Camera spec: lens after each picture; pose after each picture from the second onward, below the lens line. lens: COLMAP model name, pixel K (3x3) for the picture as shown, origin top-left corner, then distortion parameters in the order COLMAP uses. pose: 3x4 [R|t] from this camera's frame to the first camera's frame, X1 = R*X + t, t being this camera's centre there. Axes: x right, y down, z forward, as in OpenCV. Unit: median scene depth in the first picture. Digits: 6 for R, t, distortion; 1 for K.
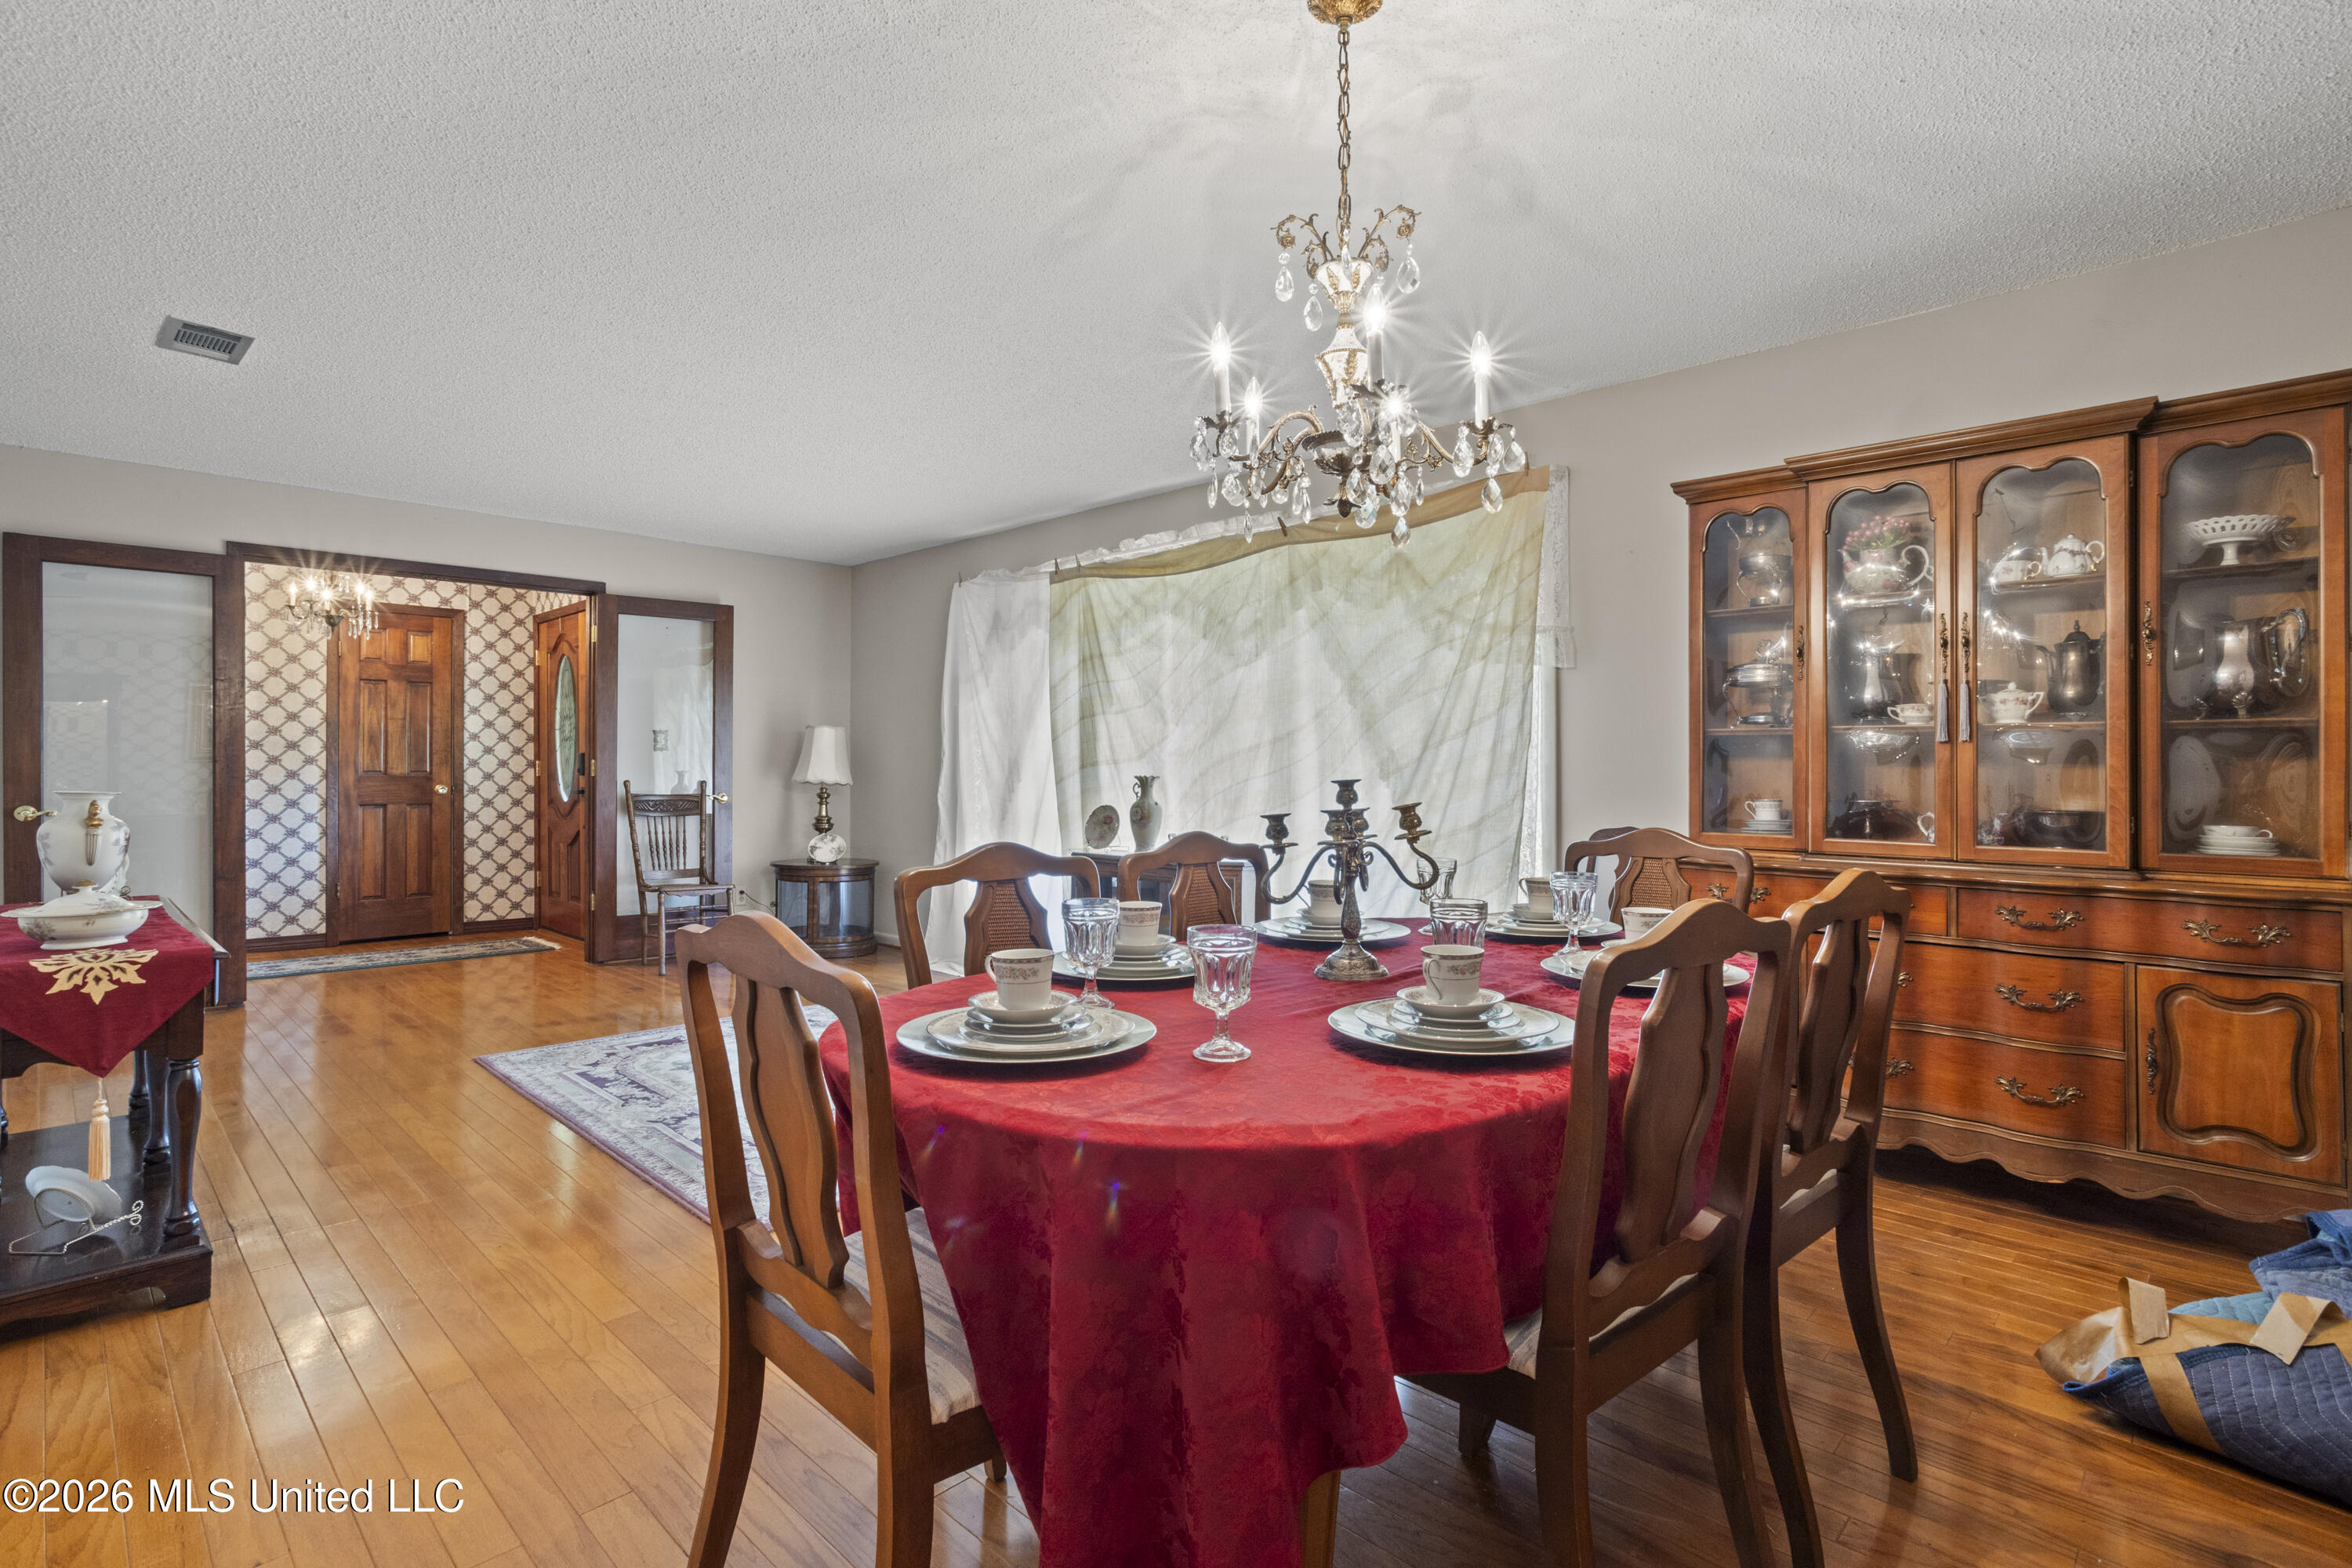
lens RADIAL K [[1133.0, 0, 1165.8], [0, 1133.0, 777.8], [0, 0, 1]] dist [-0.017838, 0.007620]
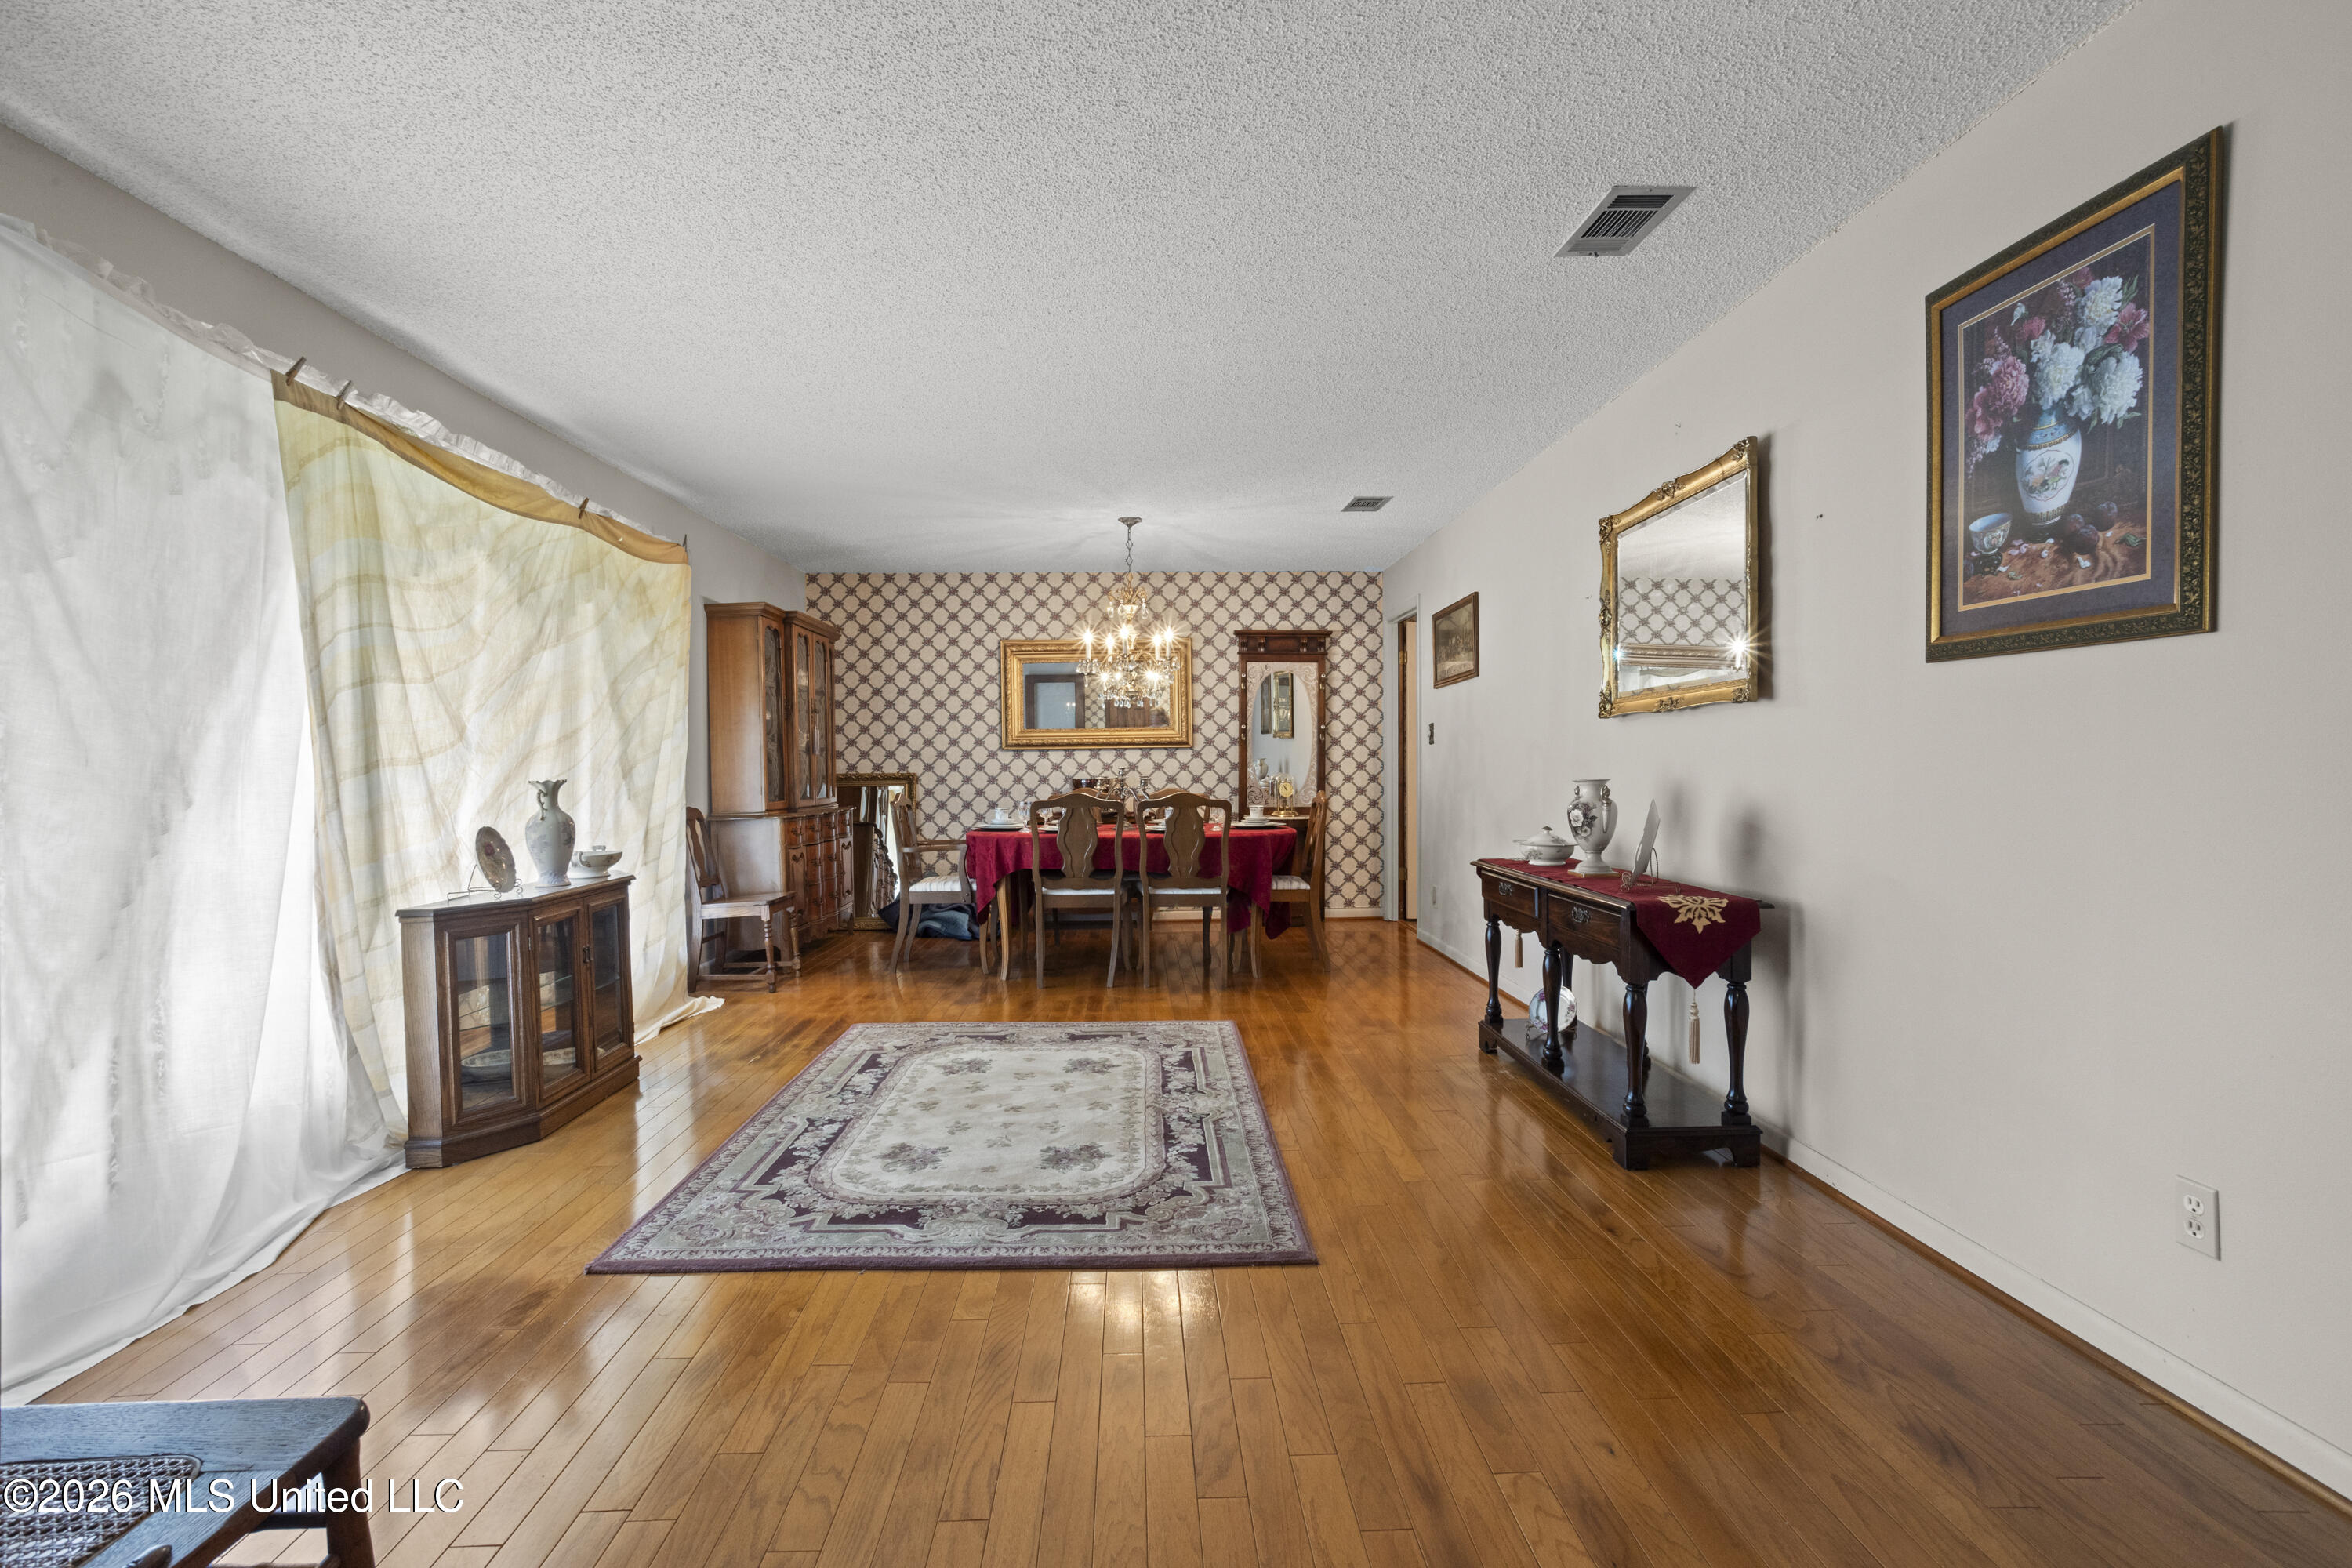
lens RADIAL K [[1133.0, 0, 1175.9], [0, 1133.0, 784.5], [0, 0, 1]] dist [-0.017838, 0.007620]
pose [[-0.728339, -0.014493, 0.685064, -0.748234], [0.002452, 0.999715, 0.023757, -0.014507], [-0.685213, 0.018983, -0.728096, 1.134591]]
